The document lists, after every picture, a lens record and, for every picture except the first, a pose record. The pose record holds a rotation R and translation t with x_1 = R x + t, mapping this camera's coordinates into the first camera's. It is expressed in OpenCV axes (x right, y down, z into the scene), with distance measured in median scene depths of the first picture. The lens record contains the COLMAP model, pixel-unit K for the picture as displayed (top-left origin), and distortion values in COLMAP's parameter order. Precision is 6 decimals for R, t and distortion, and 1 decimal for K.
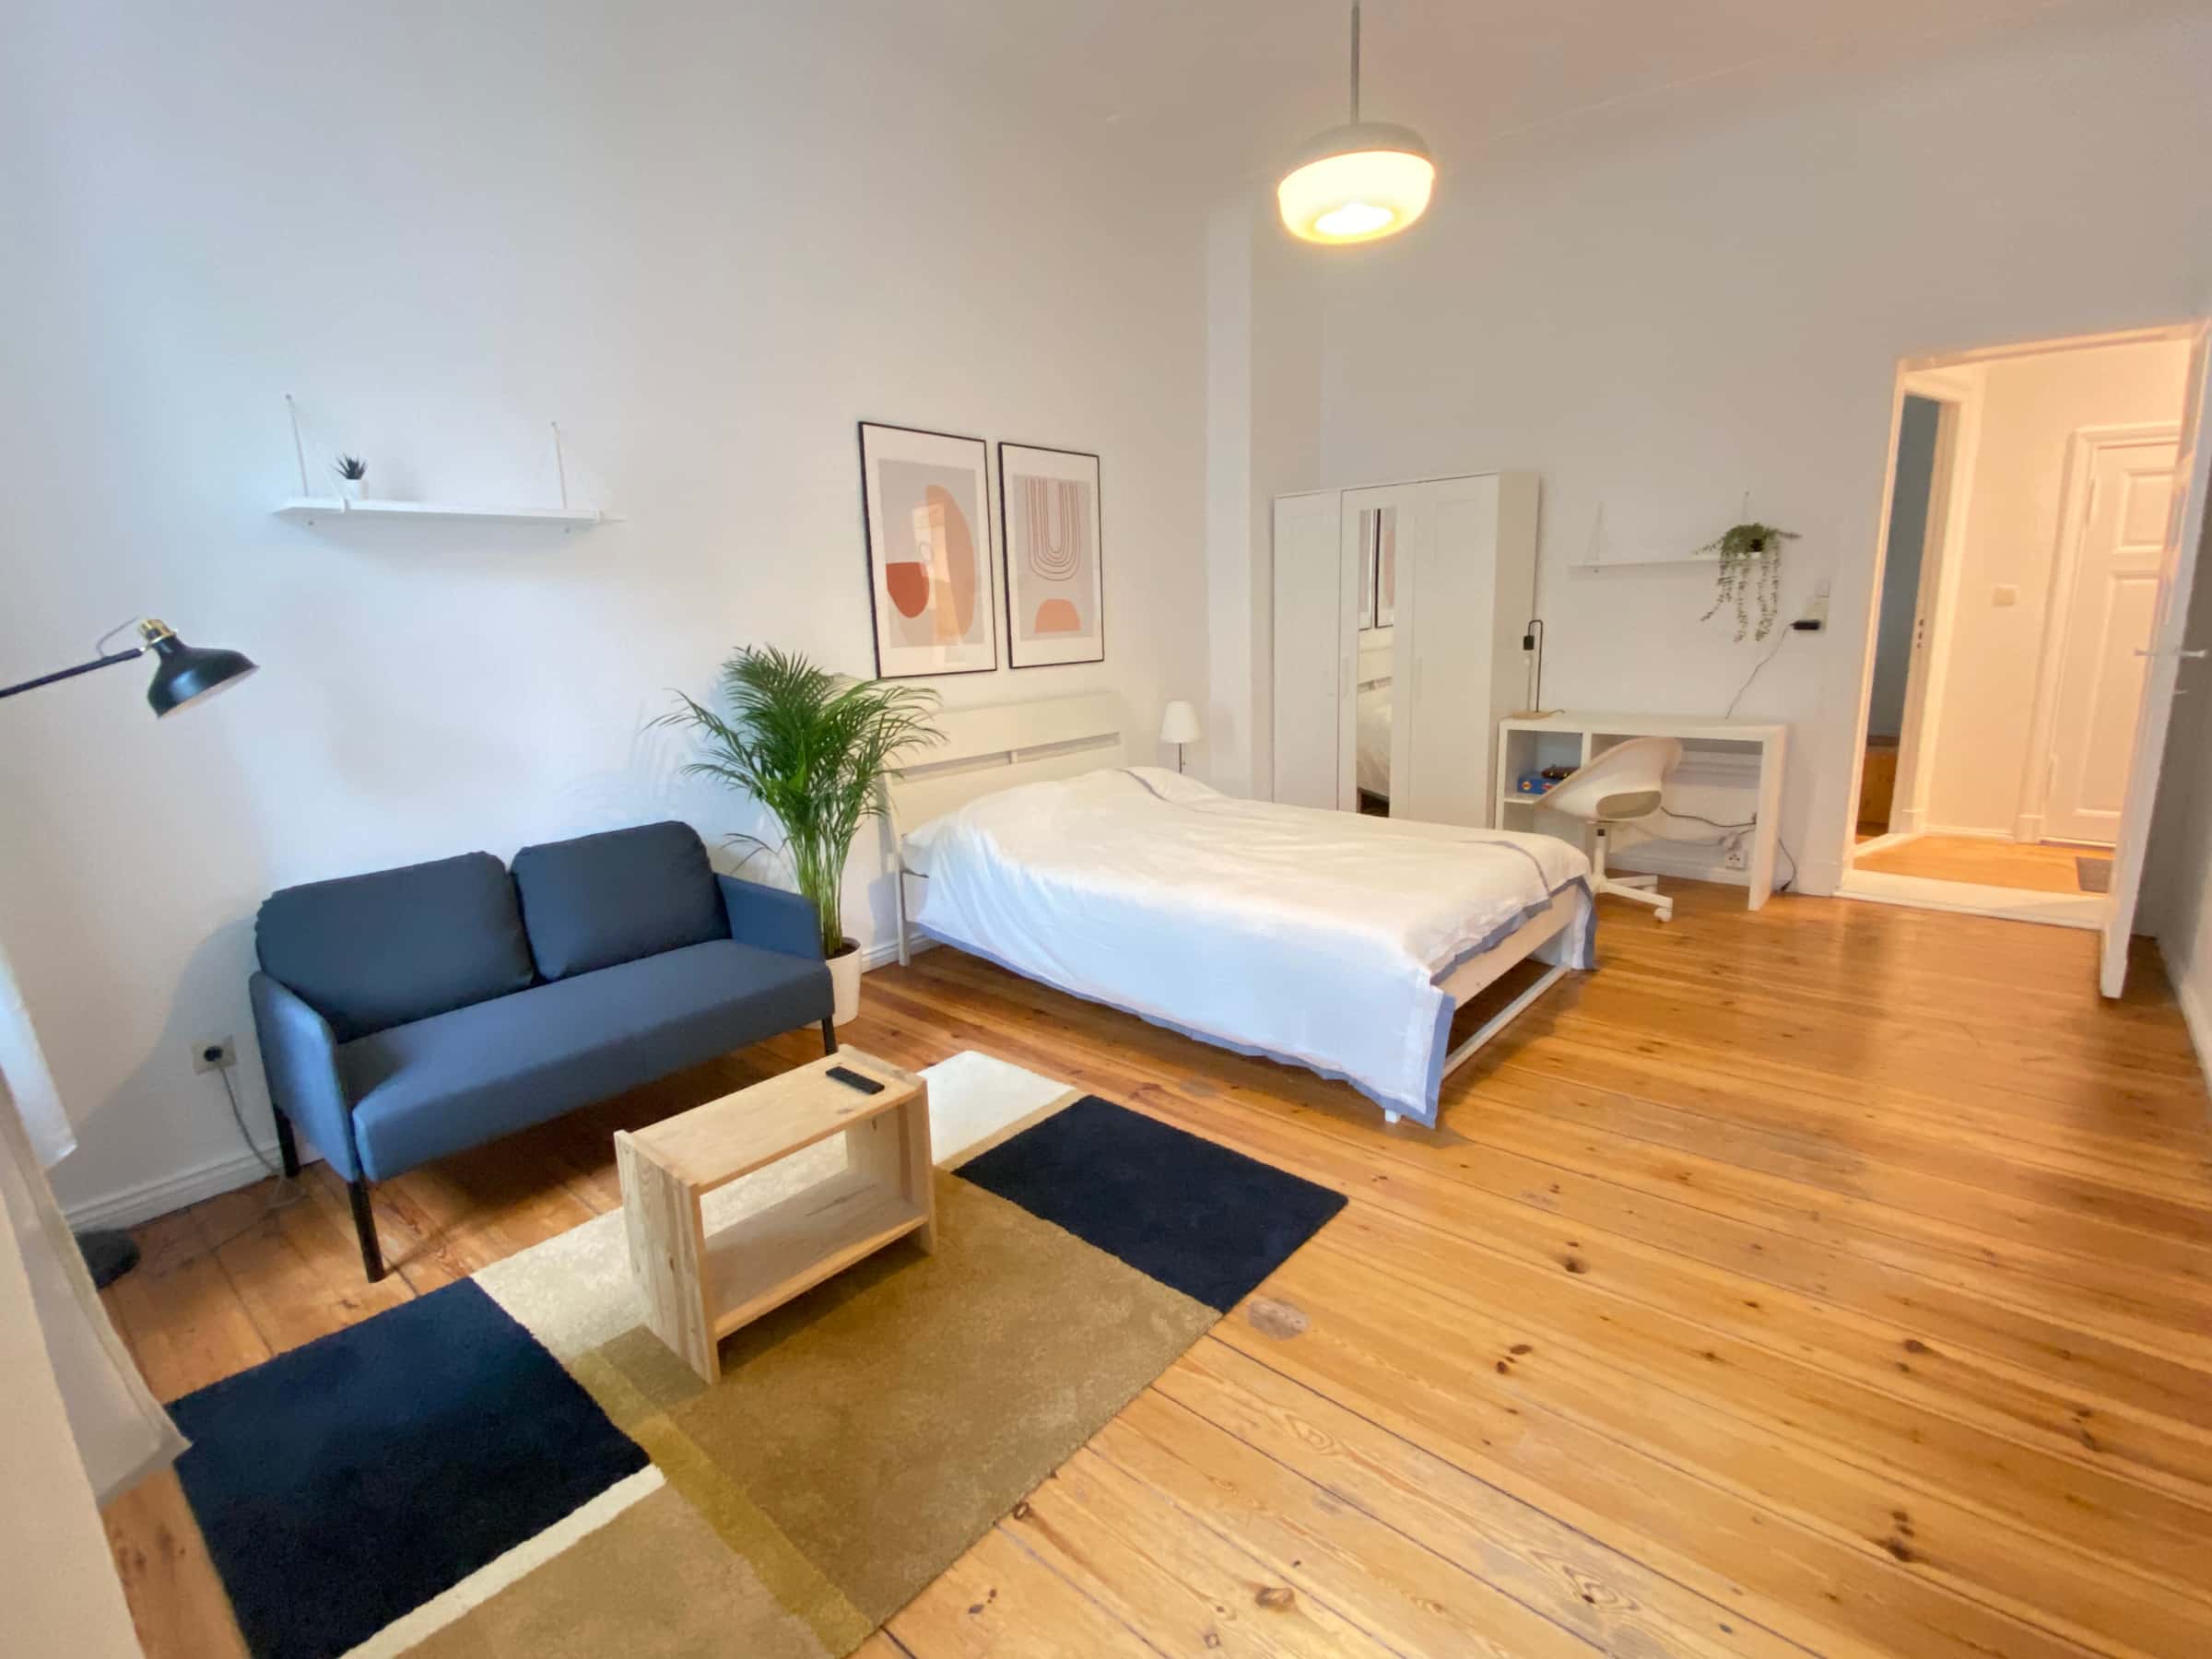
lens RADIAL K [[1037.7, 0, 1099.5], [0, 1037.7, 819.8], [0, 0, 1]] dist [0.098257, -0.063866]
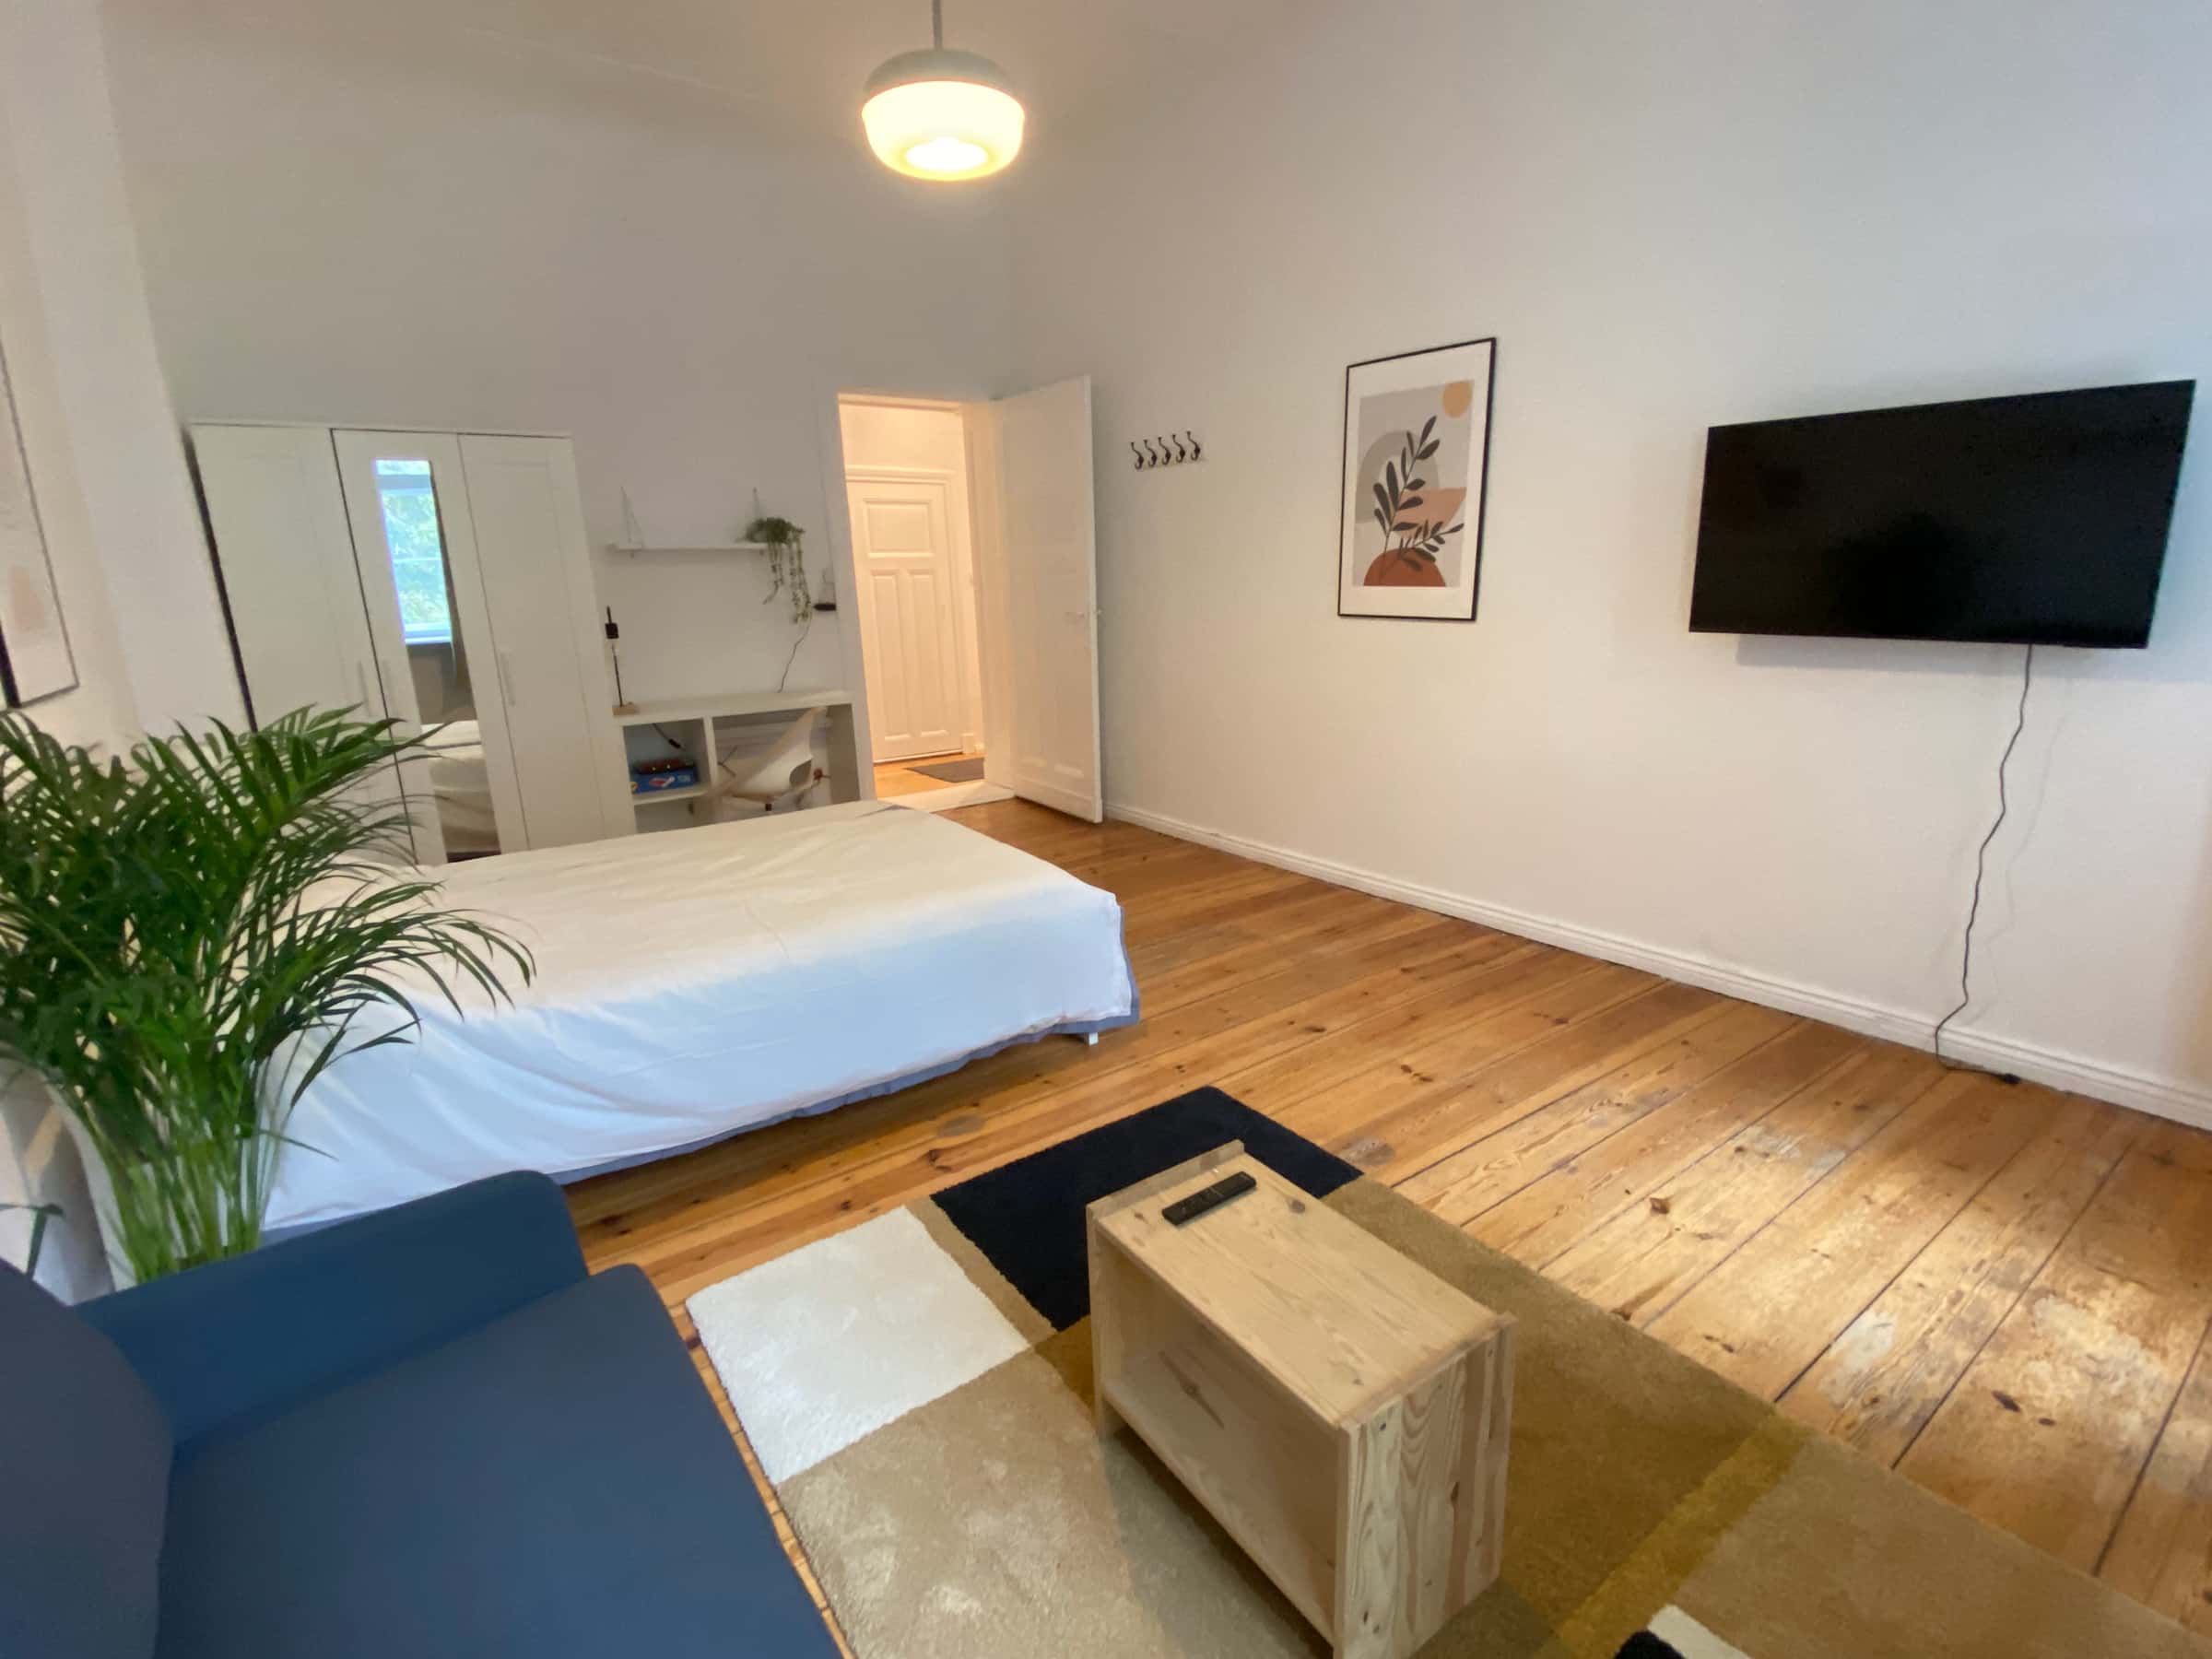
lens RADIAL K [[1037.7, 0, 1099.5], [0, 1037.7, 819.8], [0, 0, 1]] dist [0.098257, -0.063866]
pose [[0.227890, -0.206064, 0.951632, -0.837524], [0.210928, 0.964589, 0.158359, -0.130500], [-0.950566, 0.164638, 0.263285, 0.788489]]
